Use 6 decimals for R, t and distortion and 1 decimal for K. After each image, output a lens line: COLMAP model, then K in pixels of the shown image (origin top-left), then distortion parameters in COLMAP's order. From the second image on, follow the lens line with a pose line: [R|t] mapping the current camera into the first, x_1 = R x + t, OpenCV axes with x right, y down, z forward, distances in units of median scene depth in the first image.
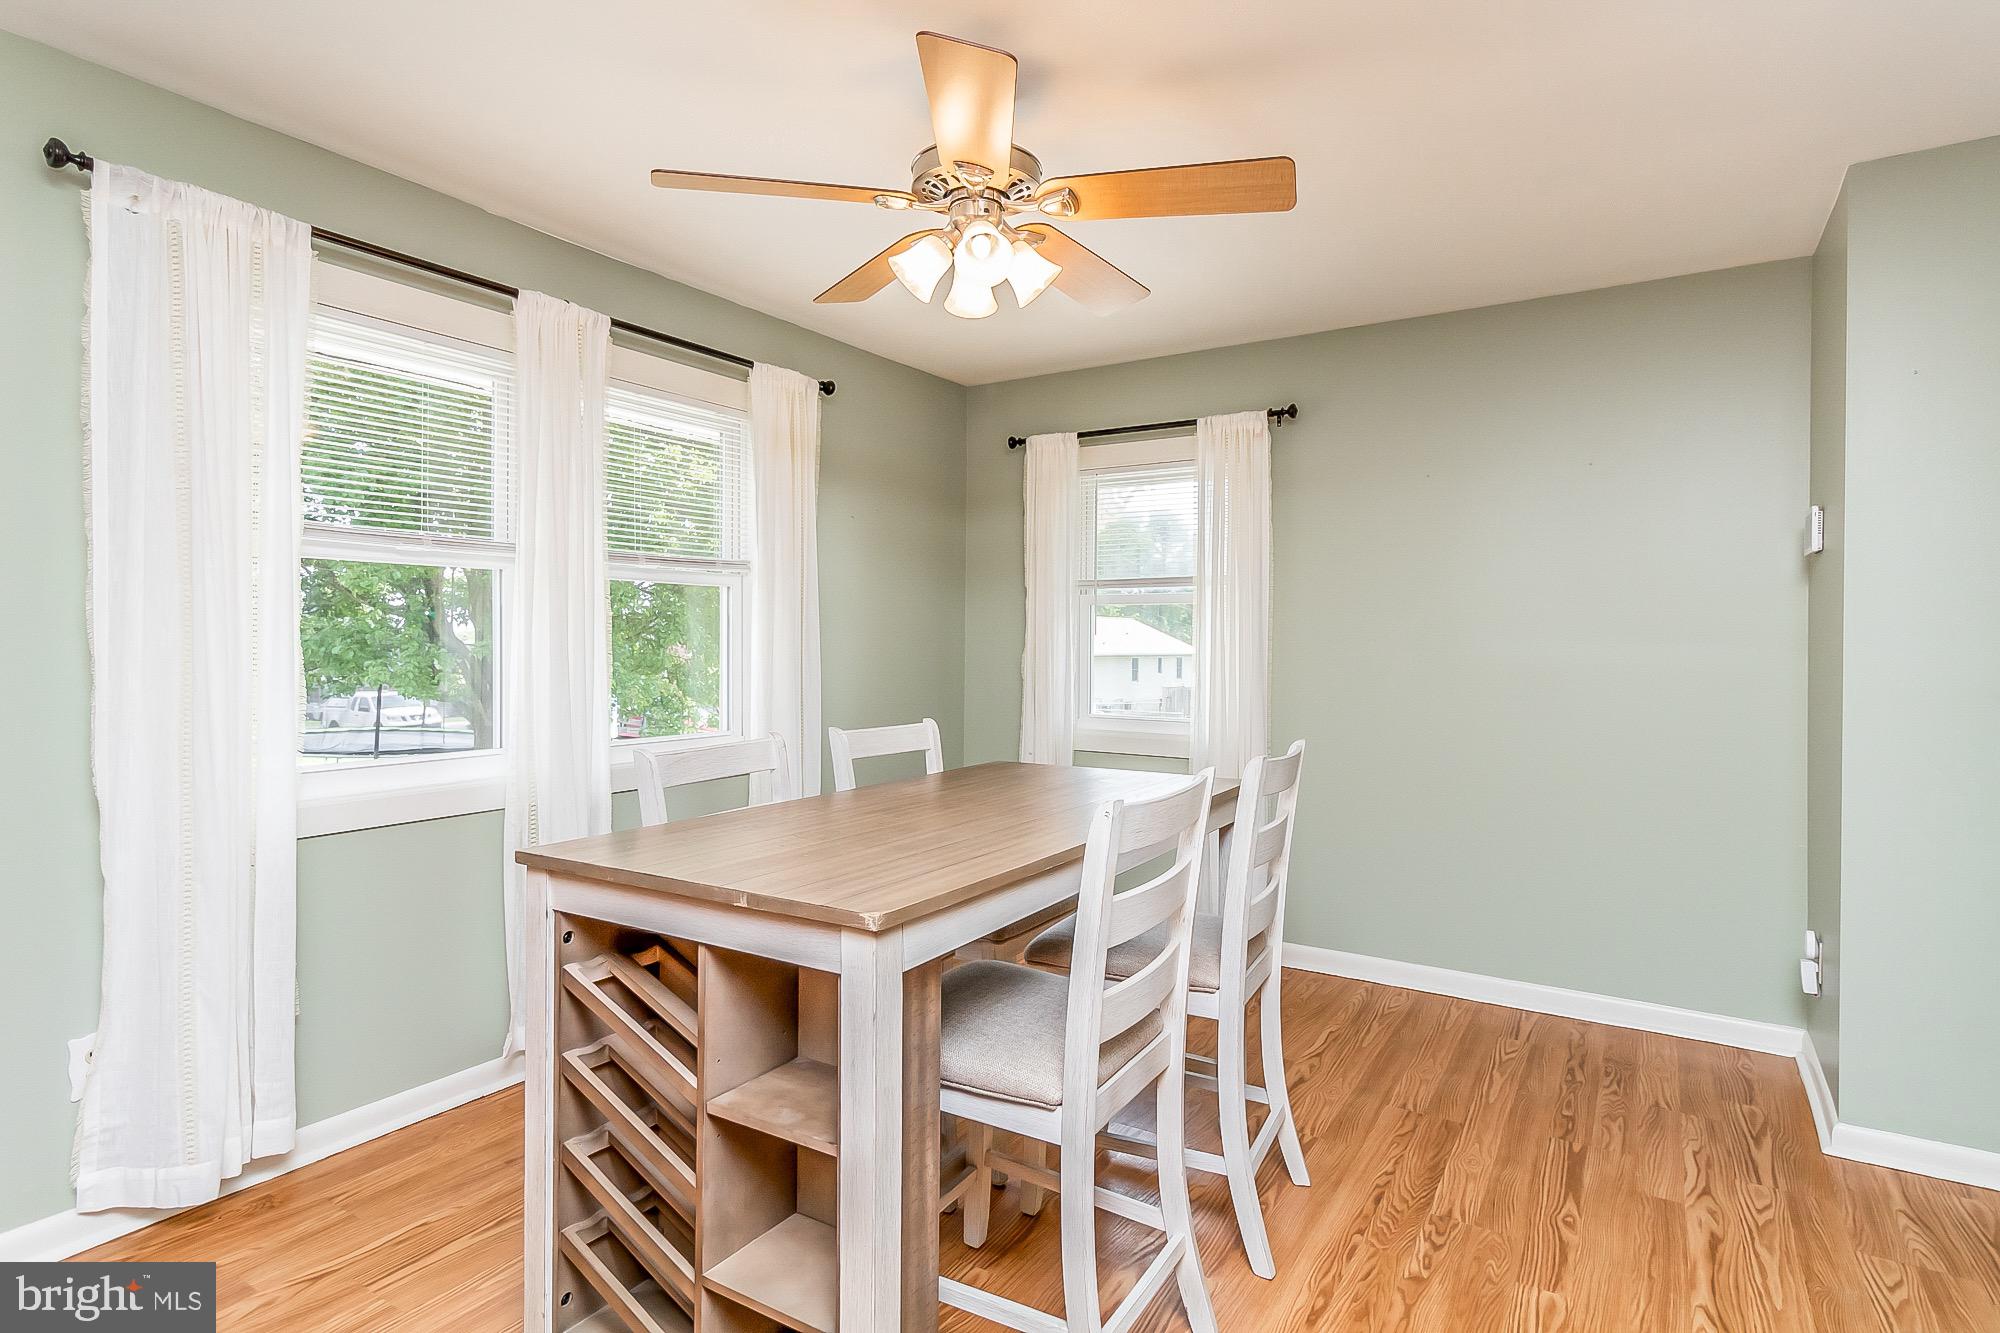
lens RADIAL K [[1125.2, 0, 945.3], [0, 1125.2, 652.7], [0, 0, 1]] dist [0.006366, -0.002179]
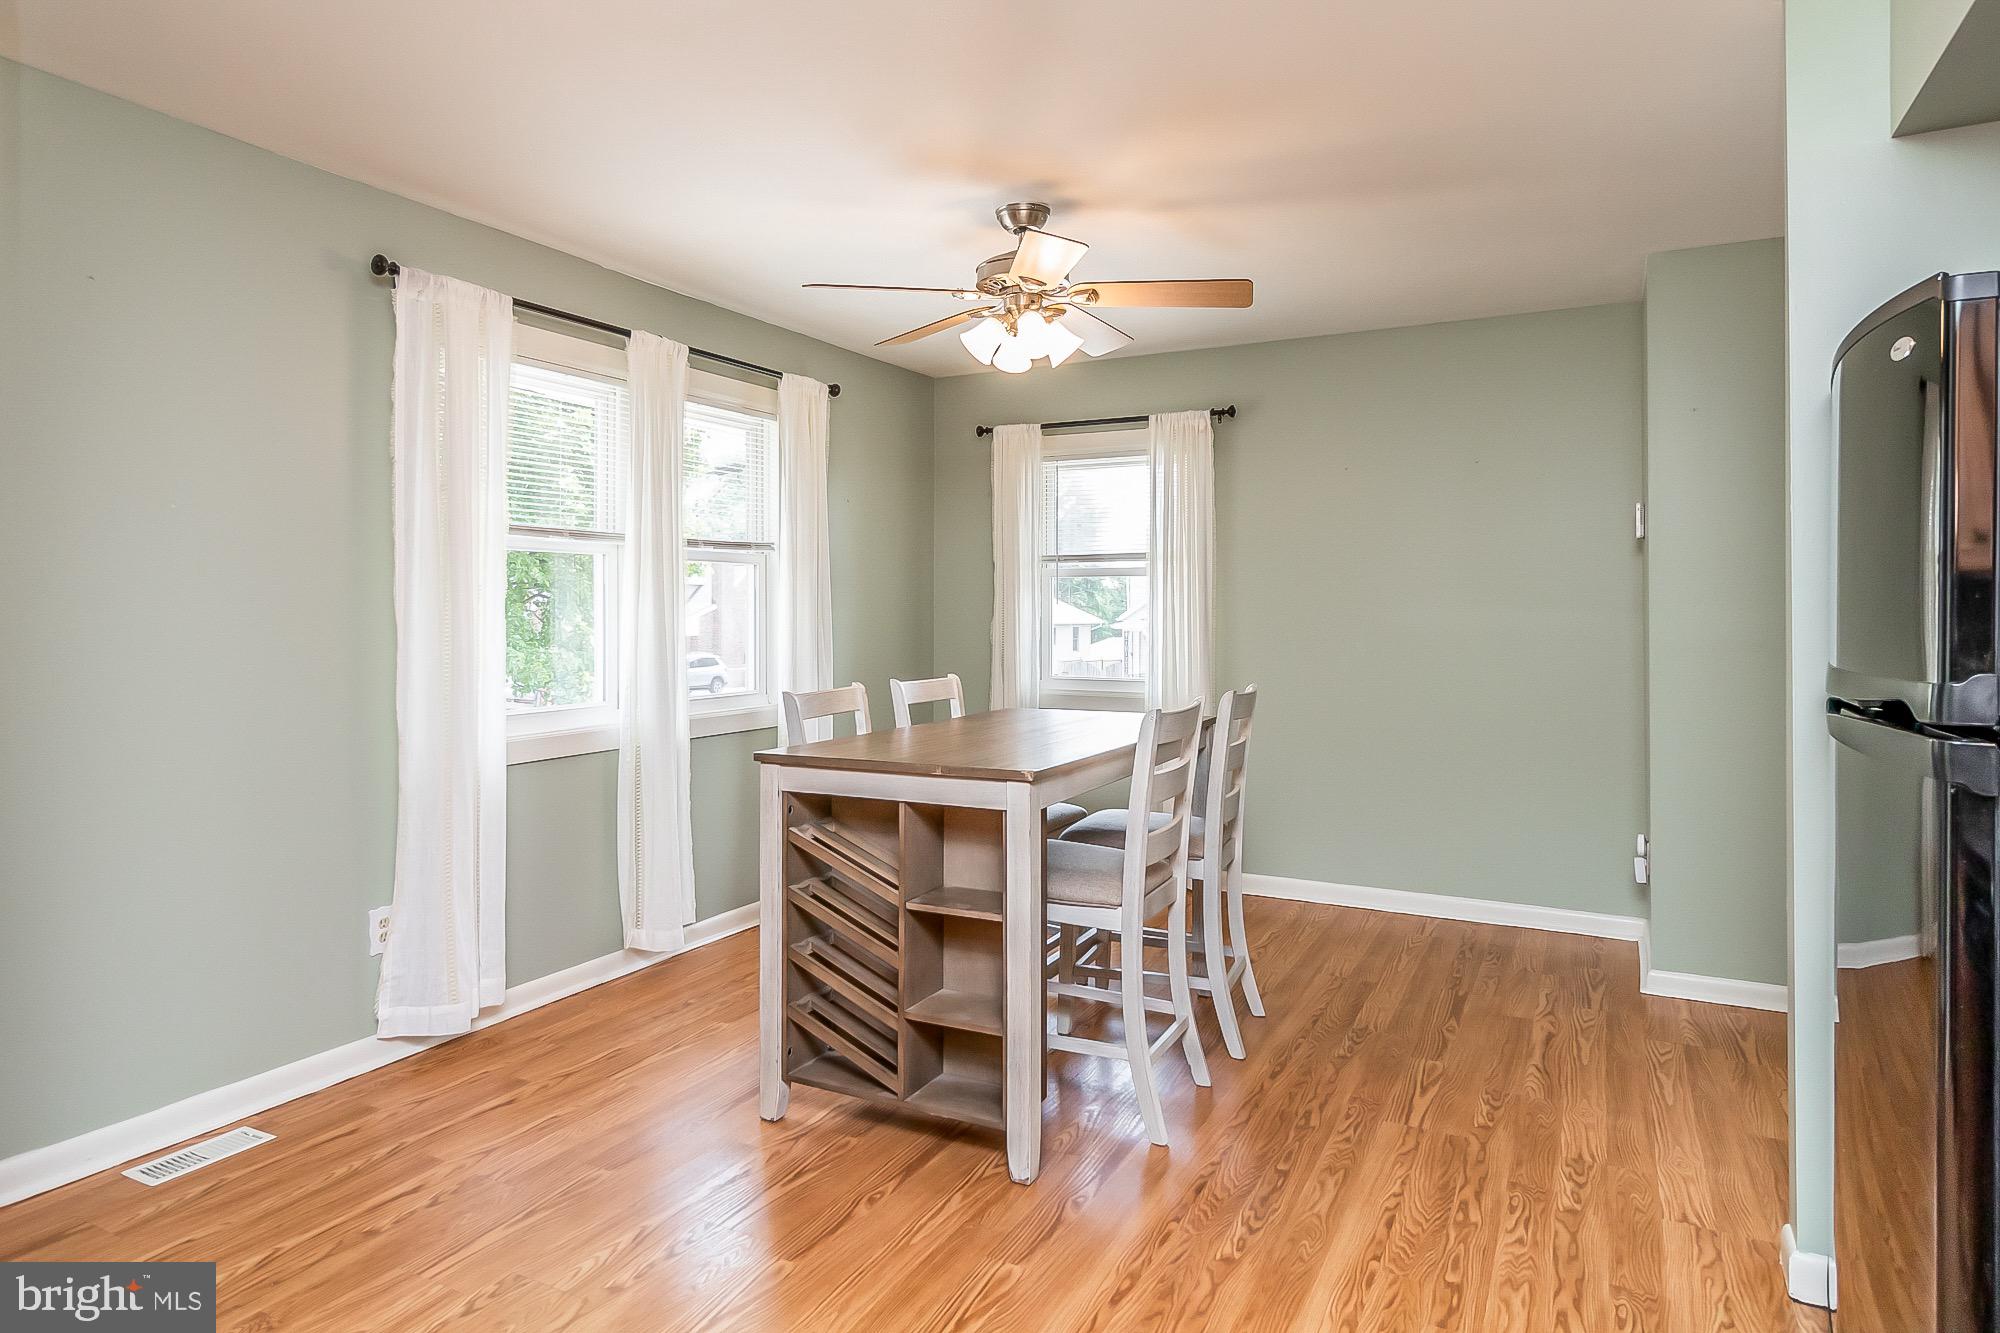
lens RADIAL K [[1125.2, 0, 957.3], [0, 1125.2, 603.4], [0, 0, 1]] dist [0.006366, -0.002179]
pose [[0.997532, -0.005954, 0.069954, -0.127036], [0.007118, 0.999840, -0.016405, 0.002075], [-0.069845, 0.016862, 0.997415, -0.305898]]
